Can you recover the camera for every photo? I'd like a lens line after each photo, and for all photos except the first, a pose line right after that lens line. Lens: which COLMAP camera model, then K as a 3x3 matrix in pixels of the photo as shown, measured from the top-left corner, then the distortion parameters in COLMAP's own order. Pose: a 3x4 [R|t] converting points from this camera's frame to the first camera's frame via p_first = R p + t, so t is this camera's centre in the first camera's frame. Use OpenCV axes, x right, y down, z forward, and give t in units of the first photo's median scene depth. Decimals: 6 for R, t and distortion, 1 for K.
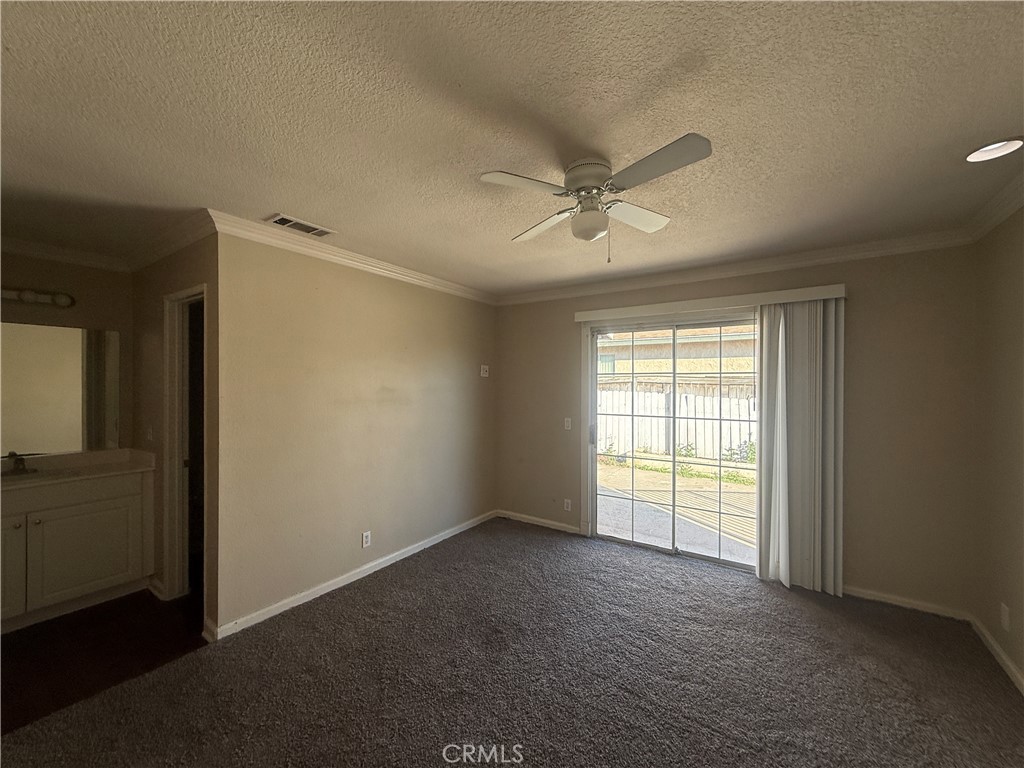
lens RADIAL K [[409.4, 0, 509.2], [0, 409.4, 383.2], [0, 0, 1]] dist [-0.000783, 0.000258]
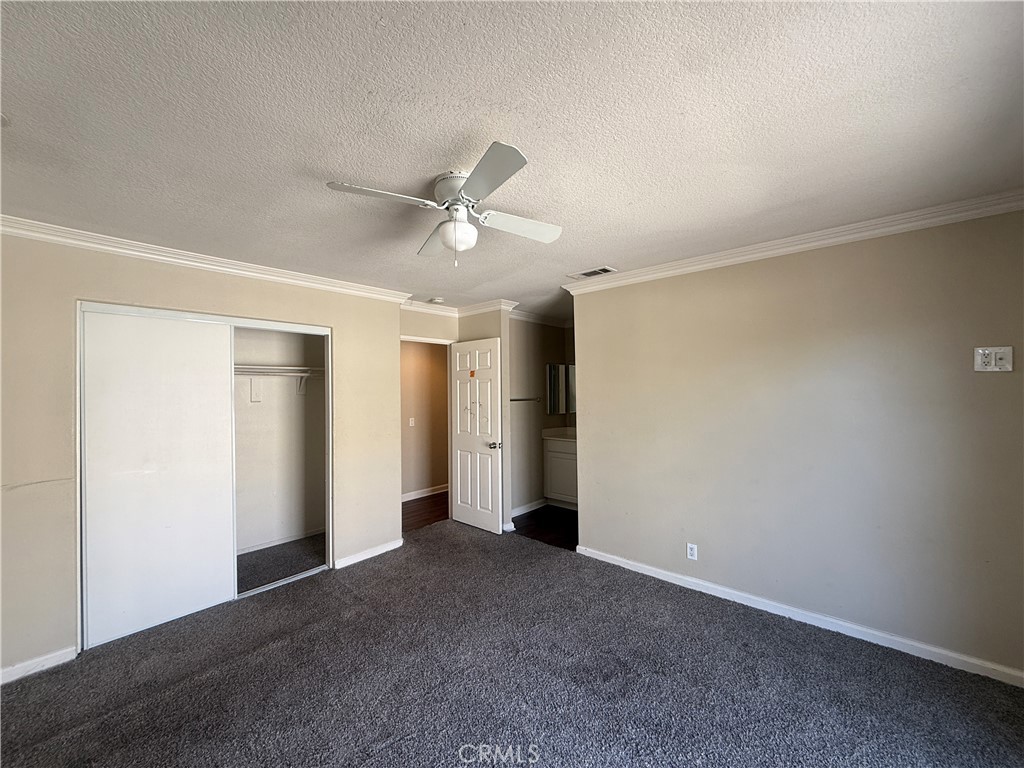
lens RADIAL K [[409.4, 0, 509.2], [0, 409.4, 383.2], [0, 0, 1]] dist [-0.000783, 0.000258]
pose [[-0.136300, -0.017290, -0.990517, 0.715973], [0.016375, 0.999672, -0.019703, -0.002279], [0.990532, -0.018905, -0.135972, 0.762859]]
